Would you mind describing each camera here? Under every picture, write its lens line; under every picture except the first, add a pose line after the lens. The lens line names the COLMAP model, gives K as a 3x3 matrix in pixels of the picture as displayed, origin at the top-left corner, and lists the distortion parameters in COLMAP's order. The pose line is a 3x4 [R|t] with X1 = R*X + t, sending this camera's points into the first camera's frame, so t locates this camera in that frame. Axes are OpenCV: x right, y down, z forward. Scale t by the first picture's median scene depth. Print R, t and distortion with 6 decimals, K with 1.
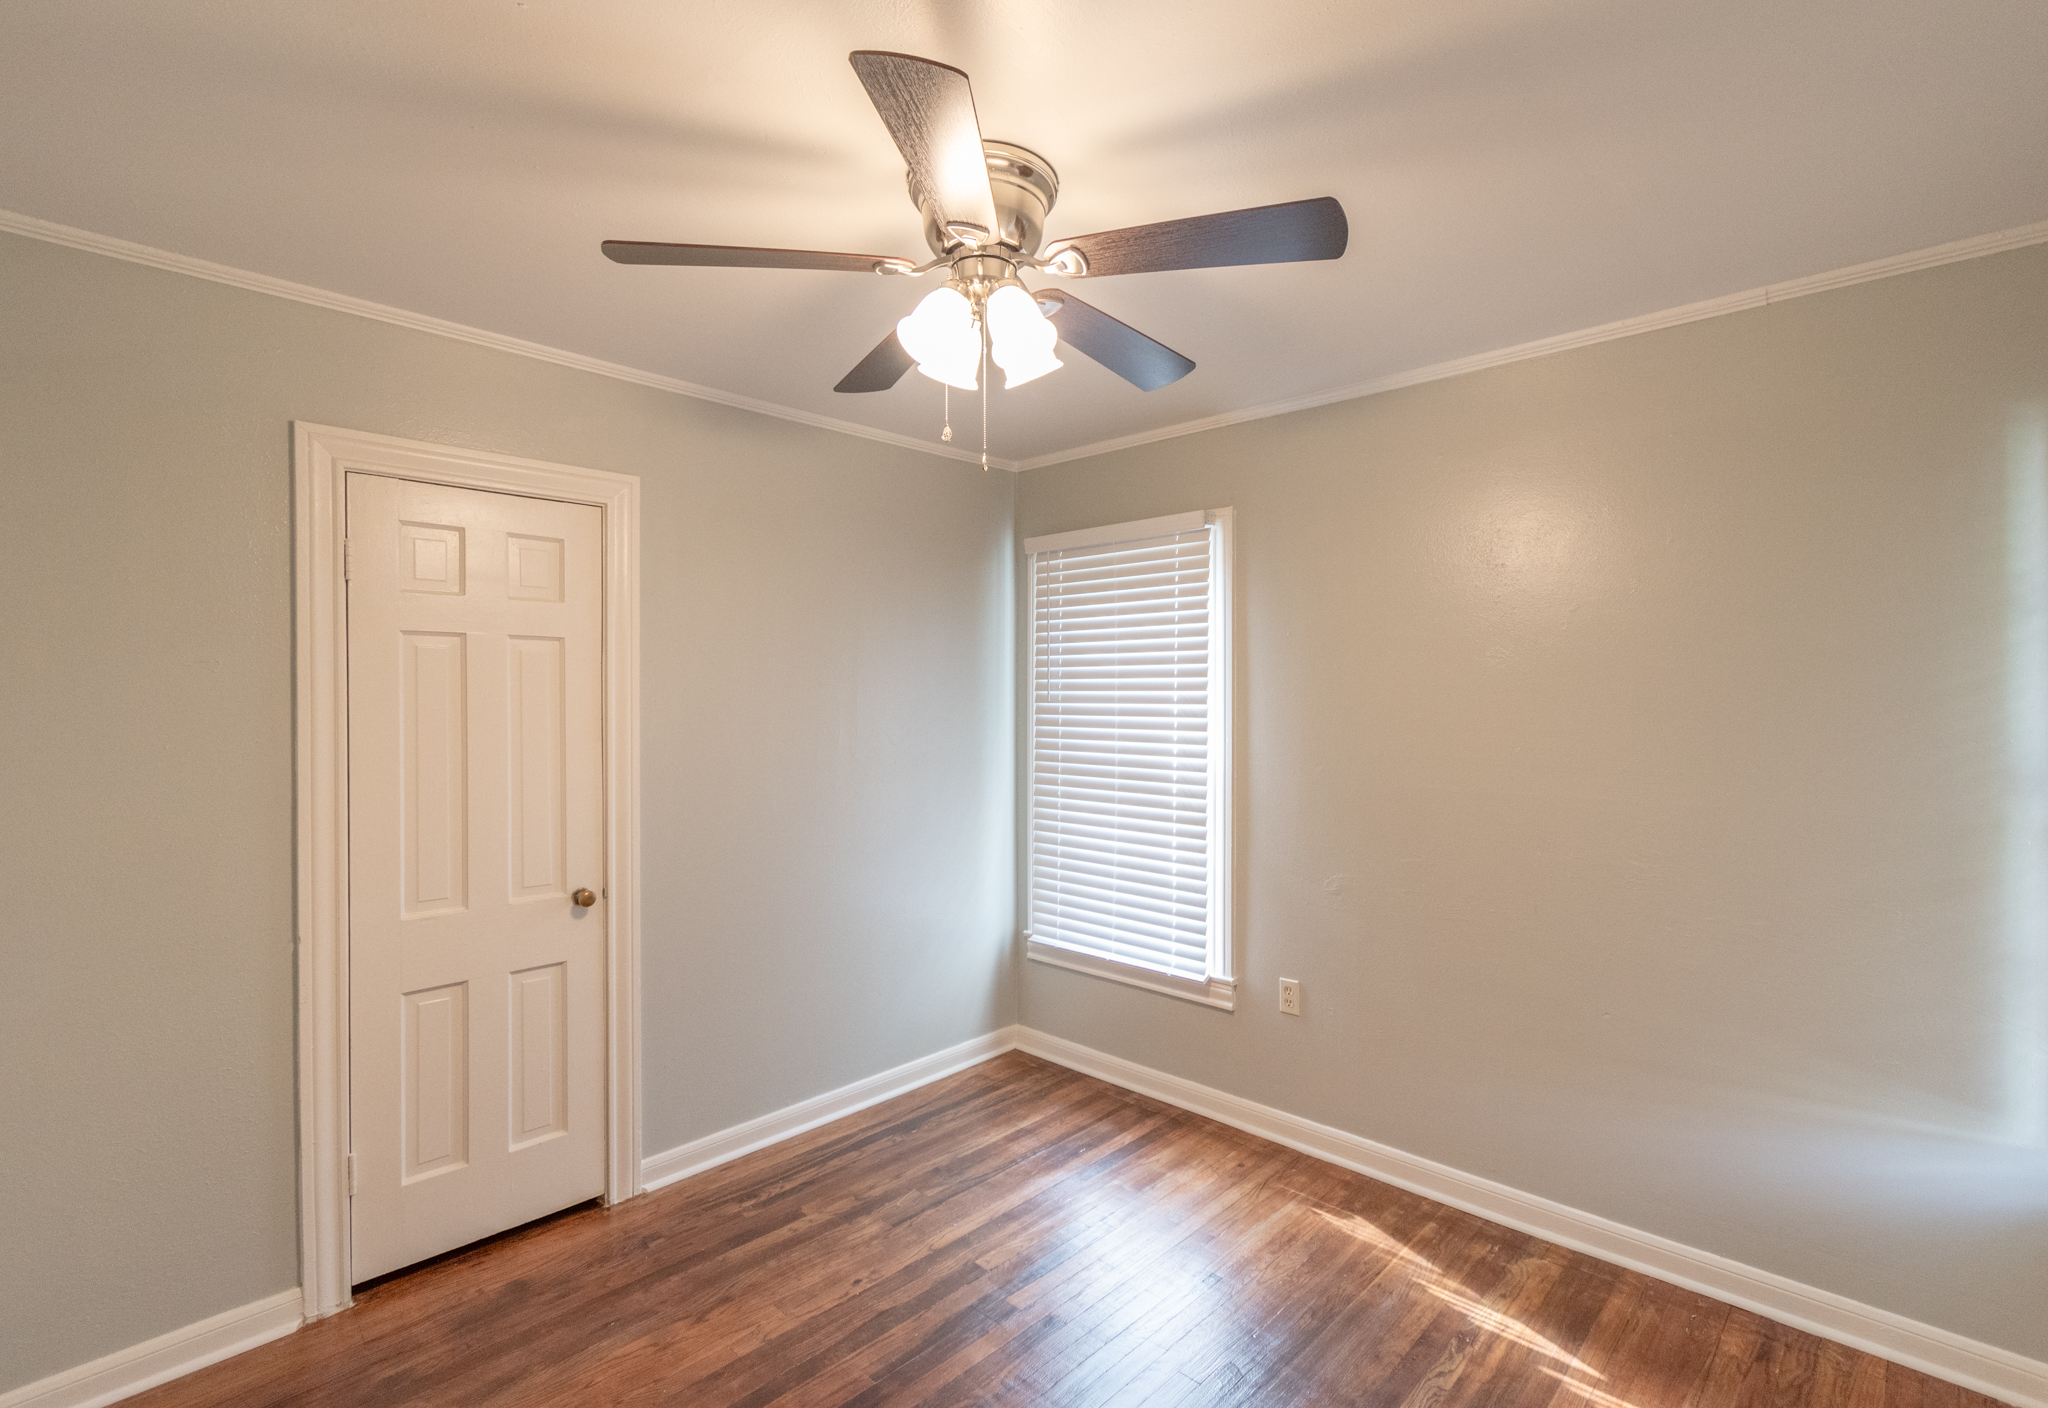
lens RADIAL K [[936.9, 0, 1027.8], [0, 936.9, 699.6], [0, 0, 1]] dist [-0.001109, -0.000158]
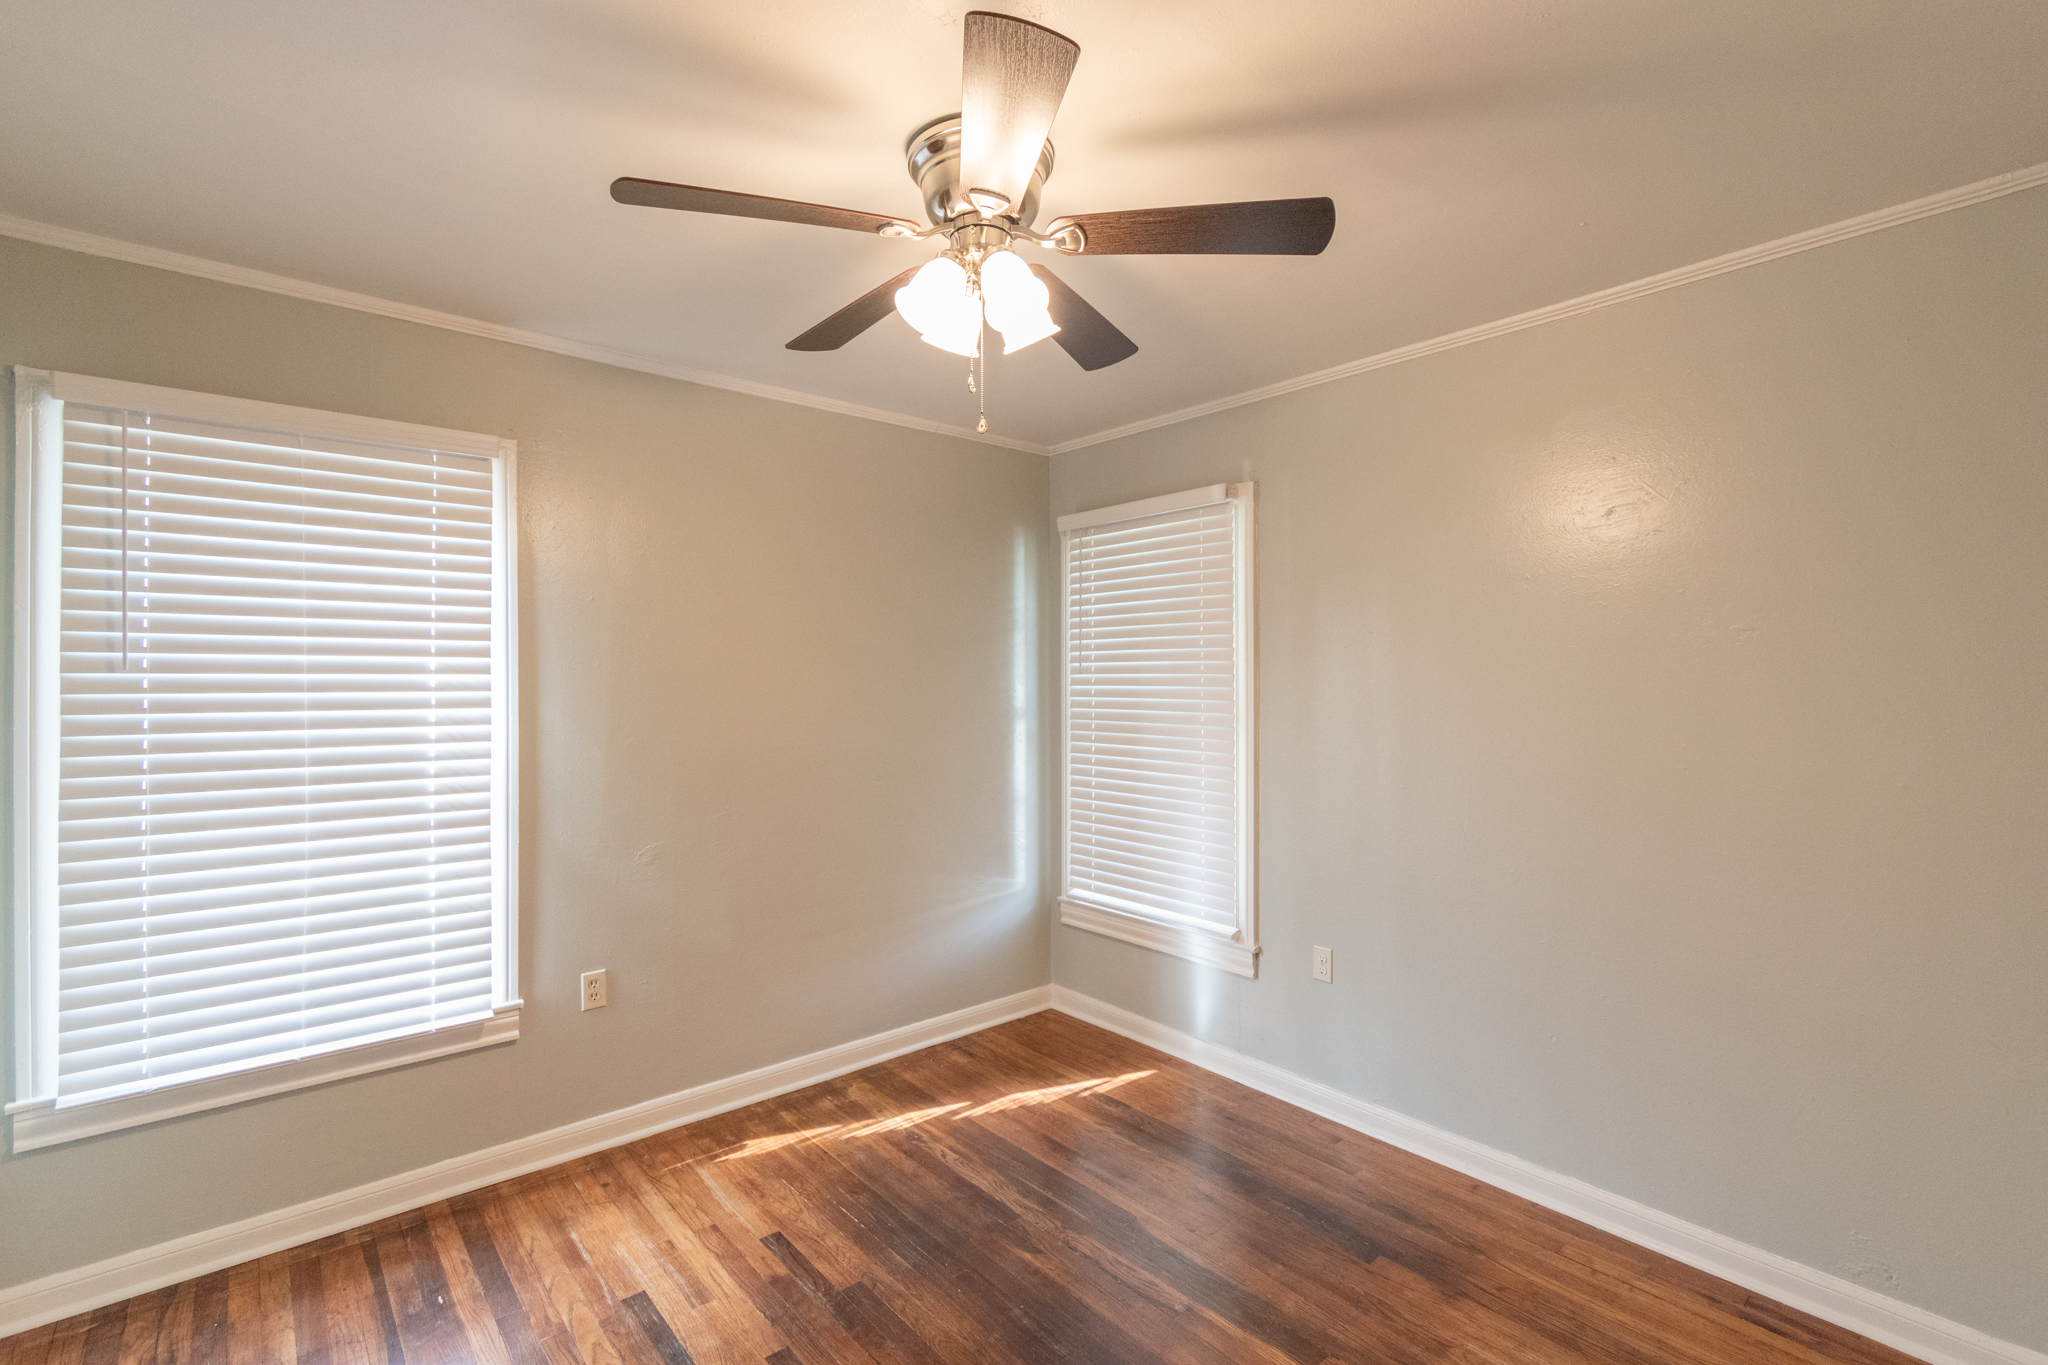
lens RADIAL K [[932.1, 0, 1024.0], [0, 932.1, 682.5], [0, 0, 1]] dist [-0.000875, -0.000562]
pose [[0.102464, 0.003035, 0.994732, -0.613136], [0.009280, 0.999949, -0.004007, 0.021184], [-0.994693, 0.009641, 0.102431, 0.494320]]
